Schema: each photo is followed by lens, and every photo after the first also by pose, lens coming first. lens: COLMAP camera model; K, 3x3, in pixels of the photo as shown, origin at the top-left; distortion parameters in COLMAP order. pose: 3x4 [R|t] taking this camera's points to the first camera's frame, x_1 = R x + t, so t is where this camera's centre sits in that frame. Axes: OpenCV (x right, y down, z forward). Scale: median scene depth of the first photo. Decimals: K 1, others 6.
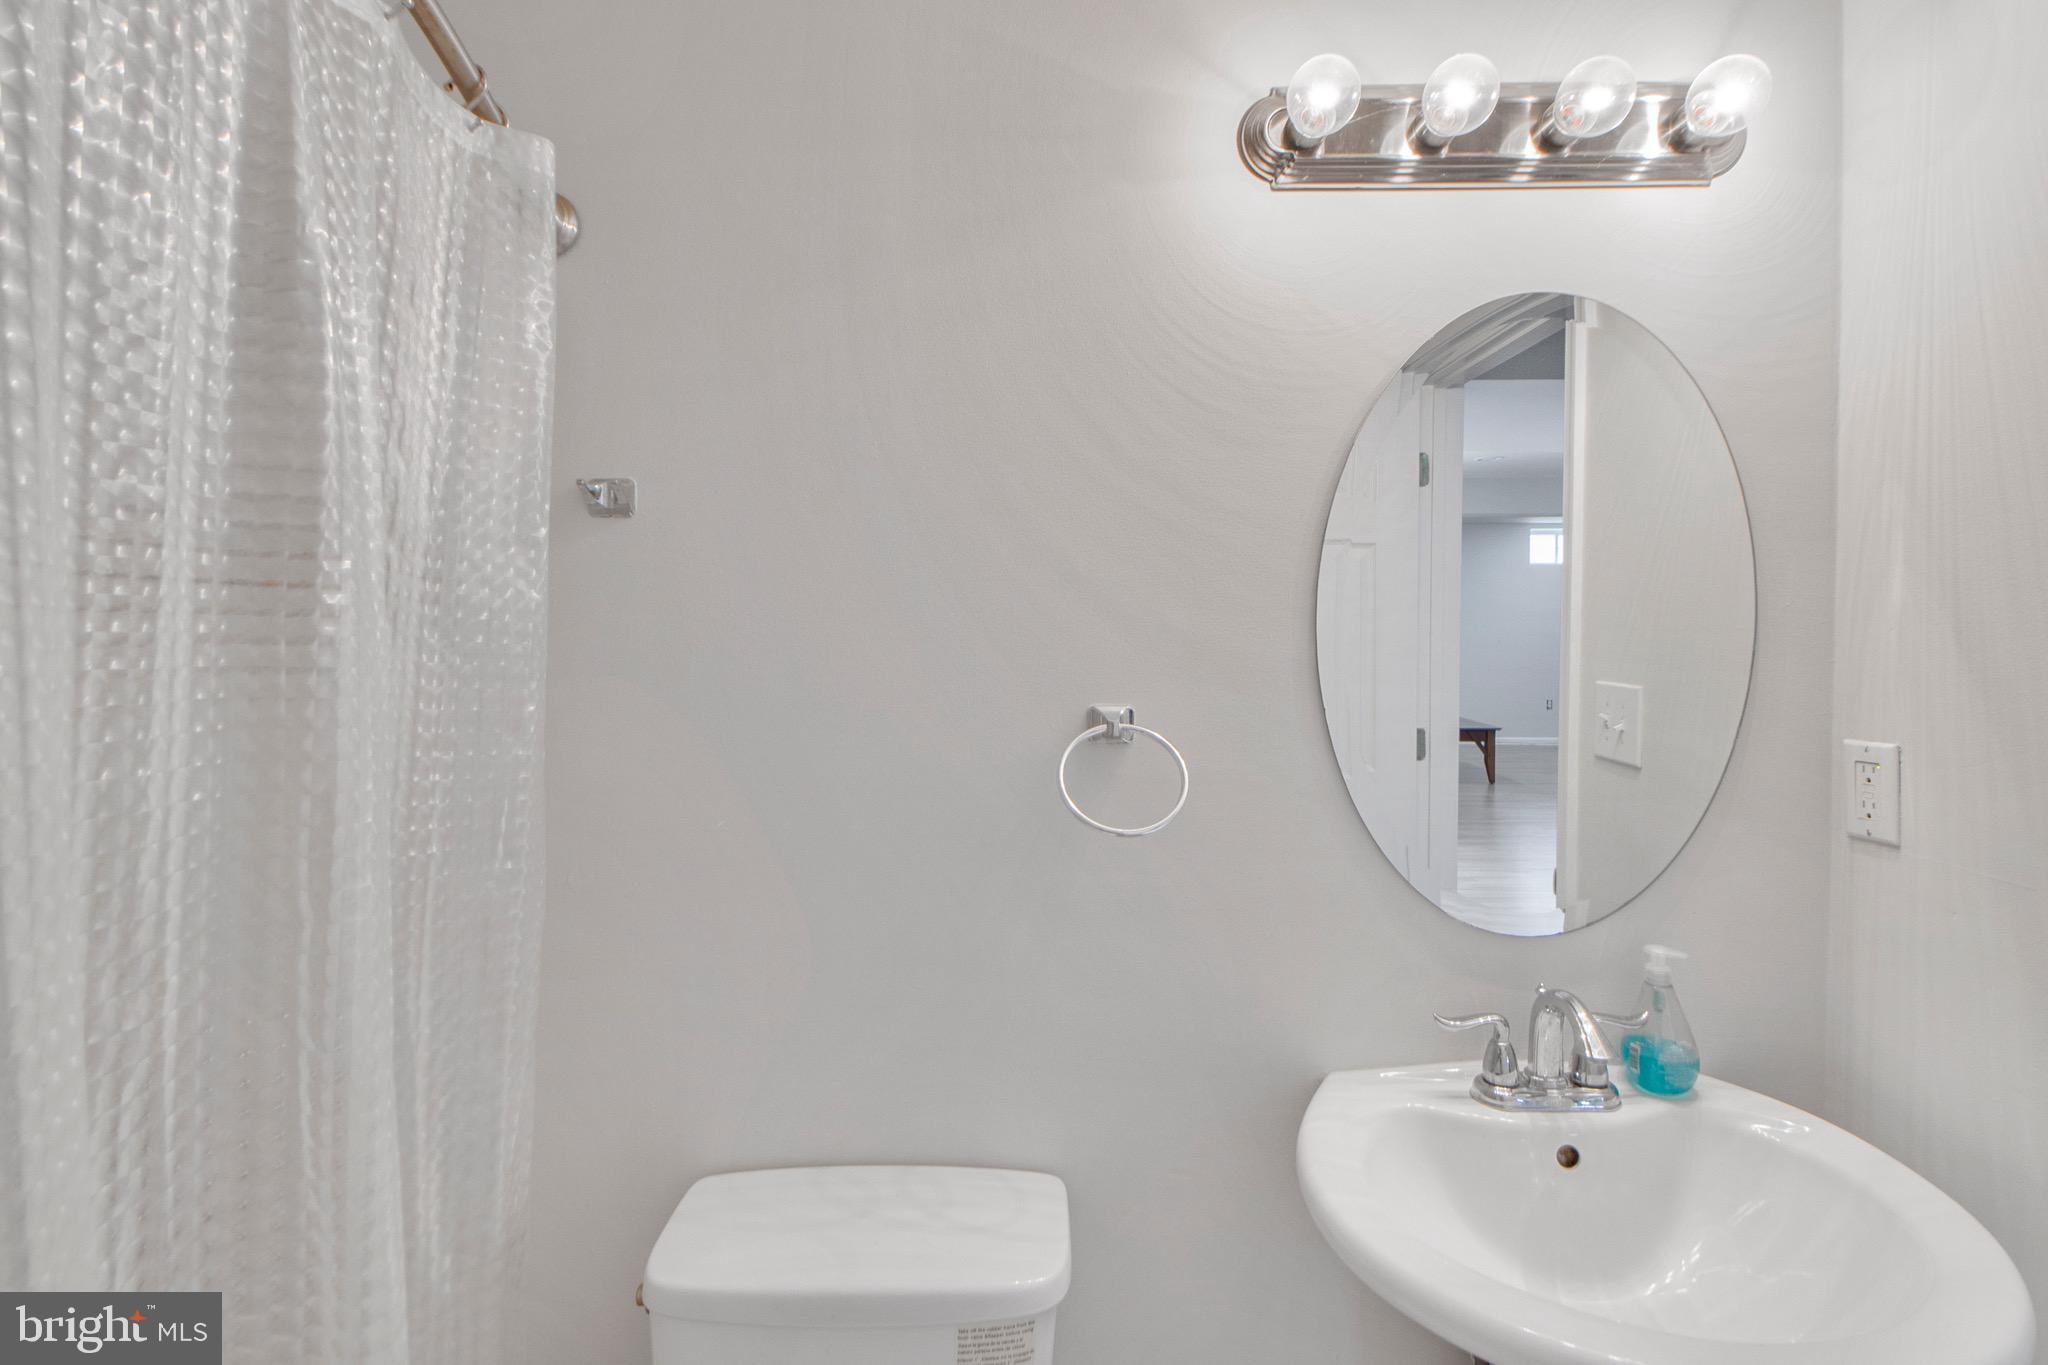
lens RADIAL K [[934.8, 0, 1073.9], [0, 934.8, 651.0], [0, 0, 1]] dist [0.000781, -0.000086]
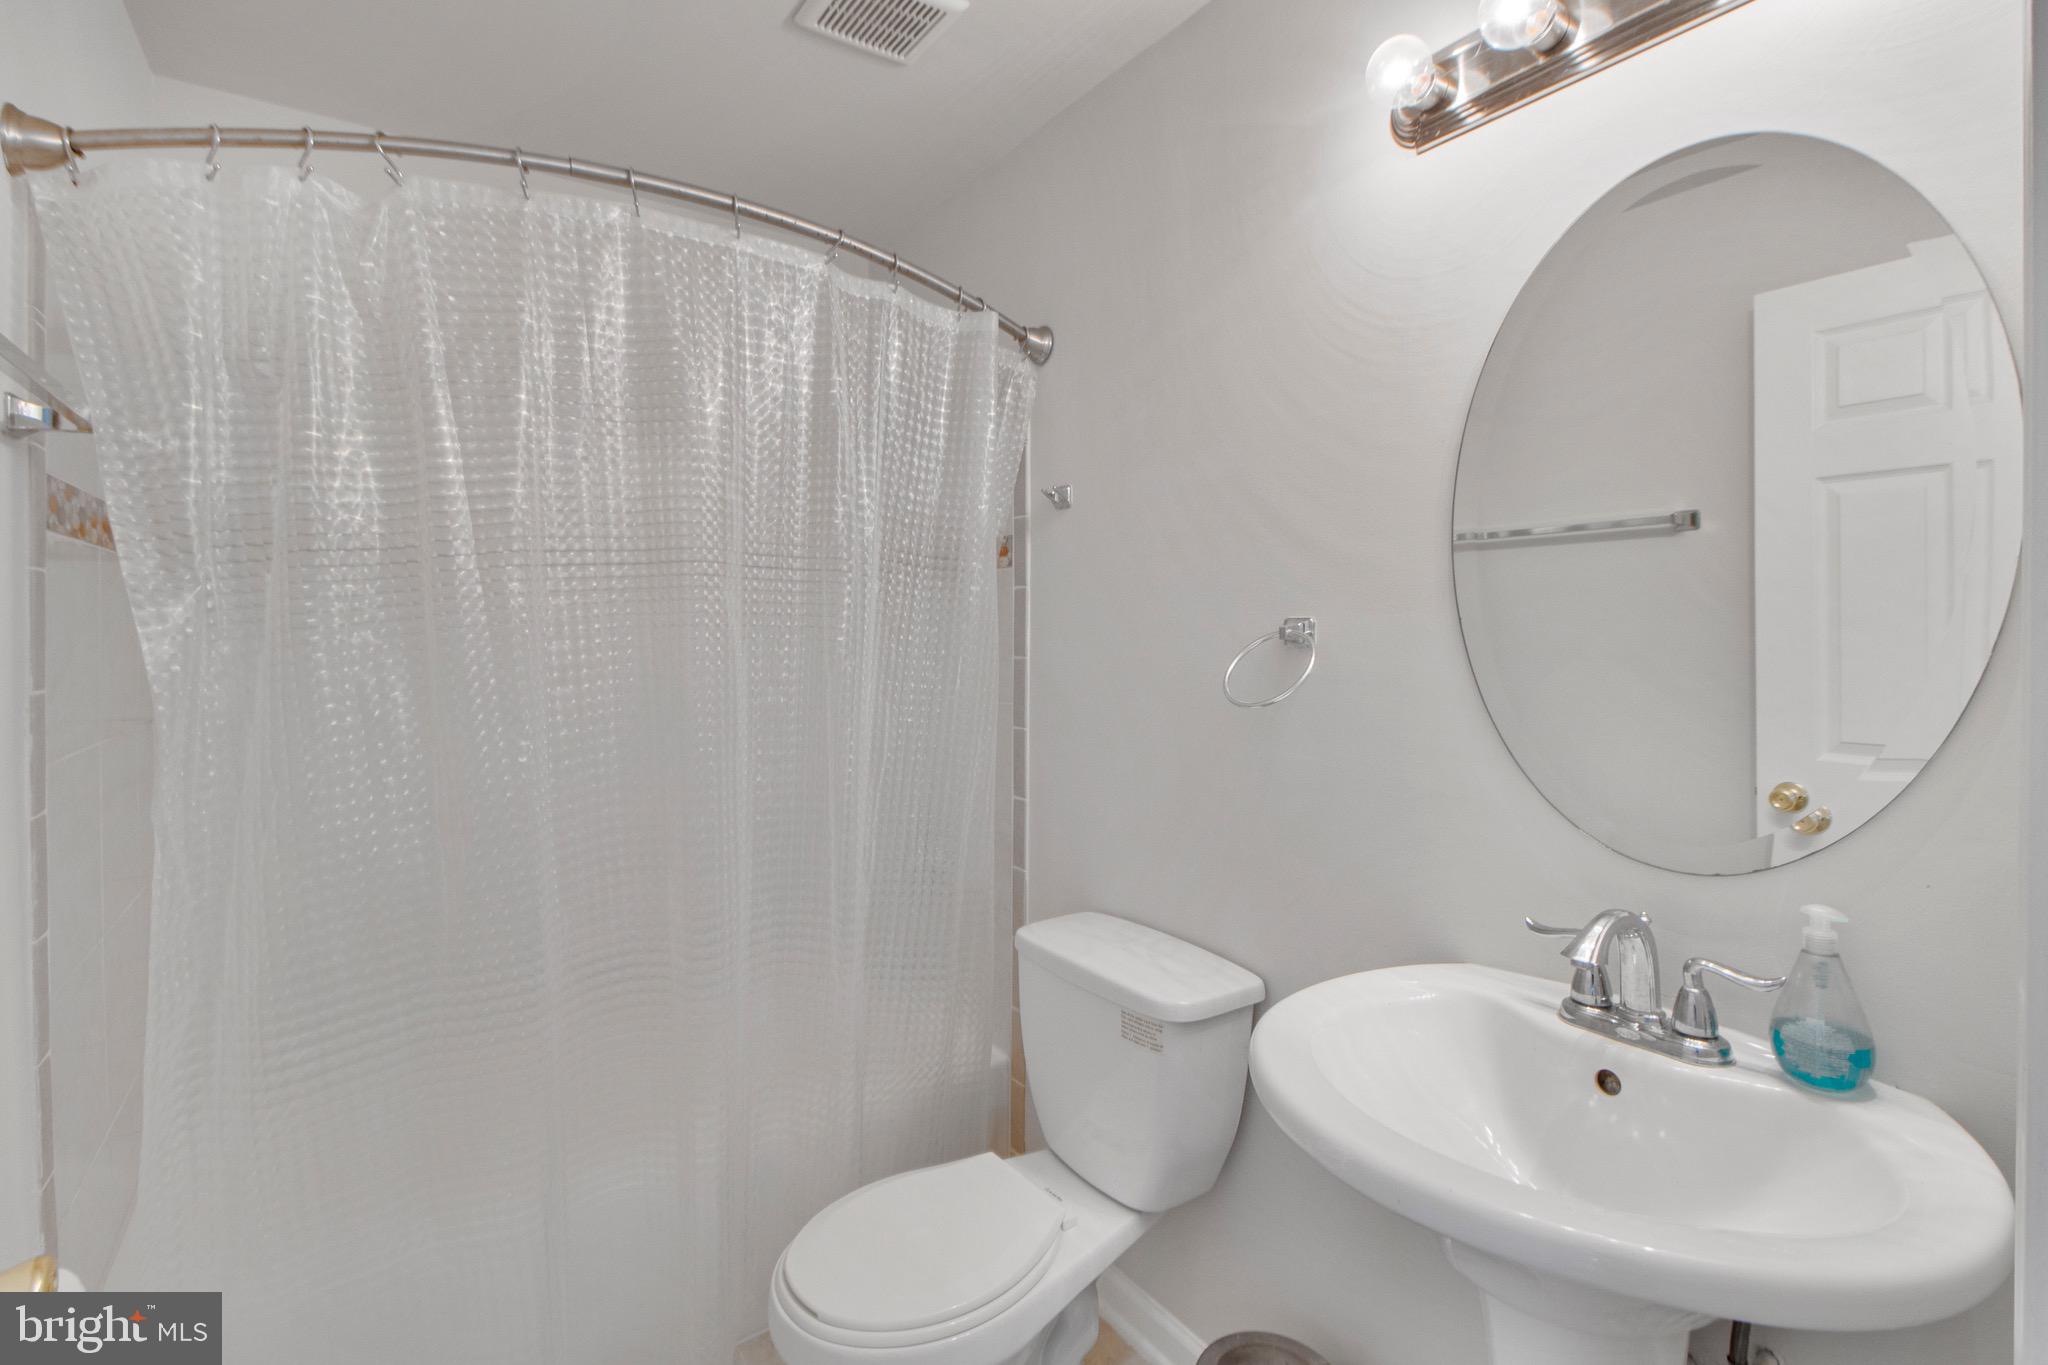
lens RADIAL K [[940.6, 0, 1023.4], [0, 940.6, 635.5], [0, 0, 1]] dist [0.000617, -0.000468]
pose [[0.578523, 0.005818, -0.815645, 0.917705], [0.000091, 0.999974, 0.007197, 0.075446], [0.815666, -0.004238, 0.578507, -0.035744]]
